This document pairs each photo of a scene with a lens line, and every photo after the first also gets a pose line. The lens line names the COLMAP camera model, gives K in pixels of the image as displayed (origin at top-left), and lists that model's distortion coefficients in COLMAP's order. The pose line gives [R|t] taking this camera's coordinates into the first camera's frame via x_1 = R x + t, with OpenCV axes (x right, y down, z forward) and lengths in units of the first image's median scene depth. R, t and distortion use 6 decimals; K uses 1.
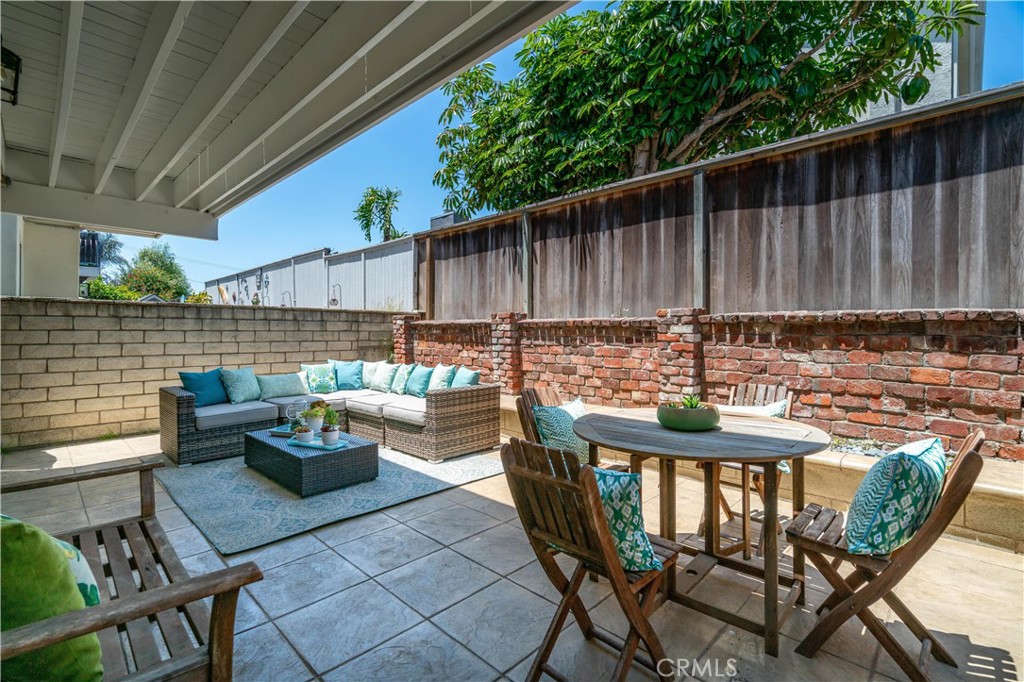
lens RADIAL K [[480.4, 0, 507.4], [0, 480.4, 332.6], [0, 0, 1]] dist [-0.001940, -0.000445]
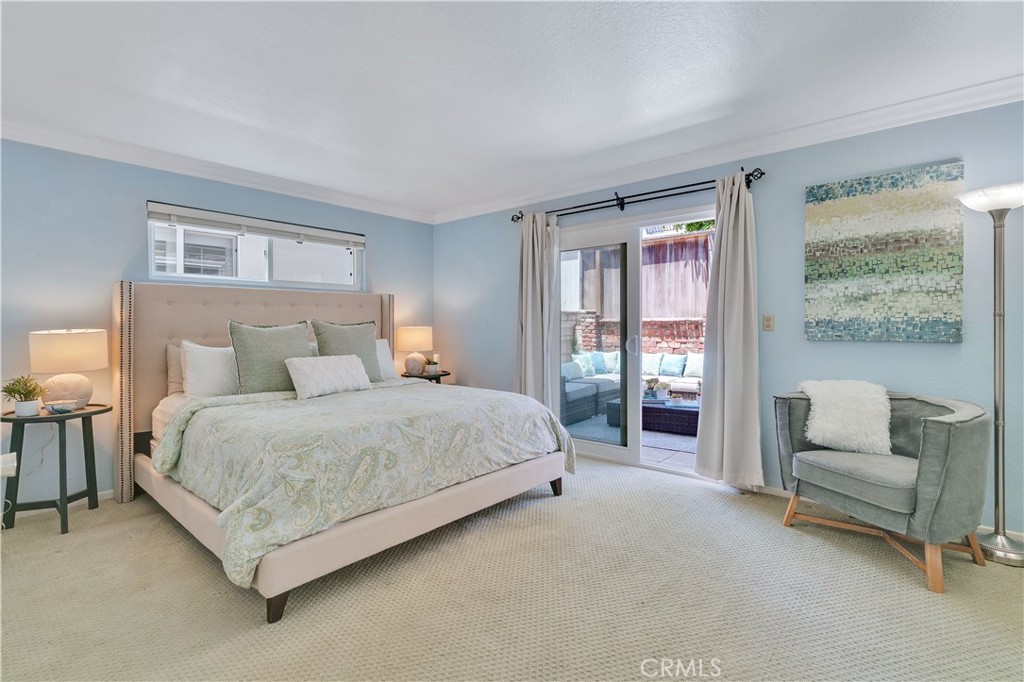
lens RADIAL K [[479.1, 0, 515.2], [0, 479.1, 327.0], [0, 0, 1]] dist [-0.001987, -0.000118]
pose [[0.995982, -0.013938, 0.088468, -0.644003], [0.013724, 0.999901, 0.003027, -0.013050], [-0.088501, -0.001801, 0.996074, -0.244879]]
